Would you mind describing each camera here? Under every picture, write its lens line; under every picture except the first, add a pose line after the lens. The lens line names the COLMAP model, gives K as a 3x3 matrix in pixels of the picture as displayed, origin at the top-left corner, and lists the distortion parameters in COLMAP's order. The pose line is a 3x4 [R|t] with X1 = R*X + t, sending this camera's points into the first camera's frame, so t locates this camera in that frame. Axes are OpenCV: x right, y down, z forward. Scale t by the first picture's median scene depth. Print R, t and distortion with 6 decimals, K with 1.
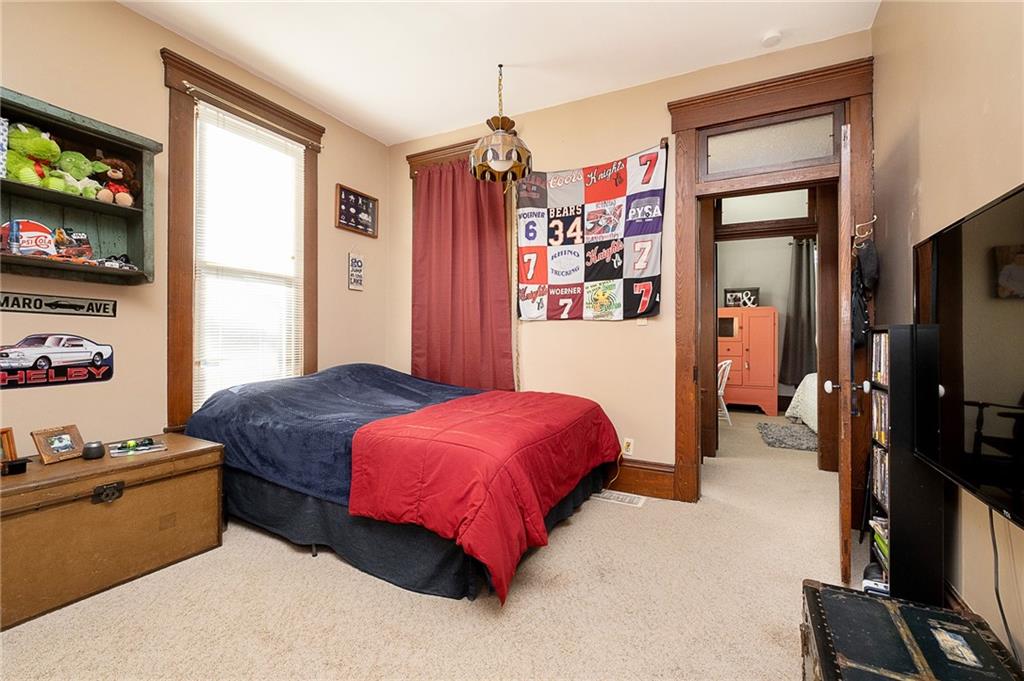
lens RADIAL K [[452.8, 0, 509.9], [0, 452.8, 340.5], [0, 0, 1]] dist [-0.000333, -0.000148]
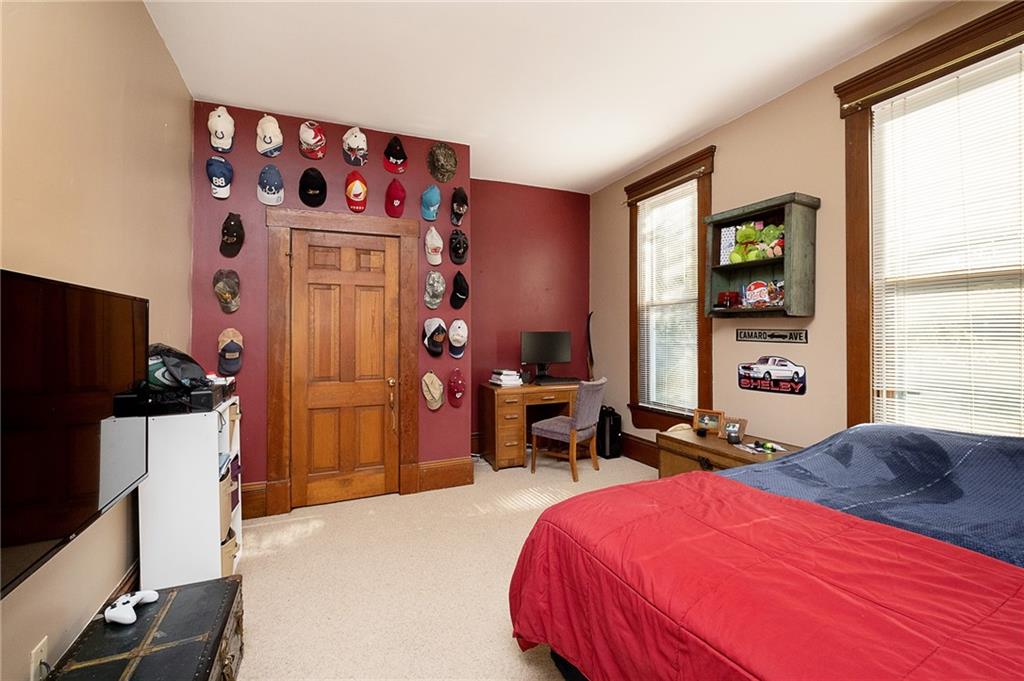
lens RADIAL K [[452.8, 0, 512.2], [0, 452.8, 336.1], [0, 0, 1]] dist [-0.000333, -0.000148]
pose [[-0.617705, 0.001154, -0.786409, 0.599531], [0.000857, 0.999999, 0.000794, -0.077741], [0.786409, -0.000183, -0.617706, 1.208411]]
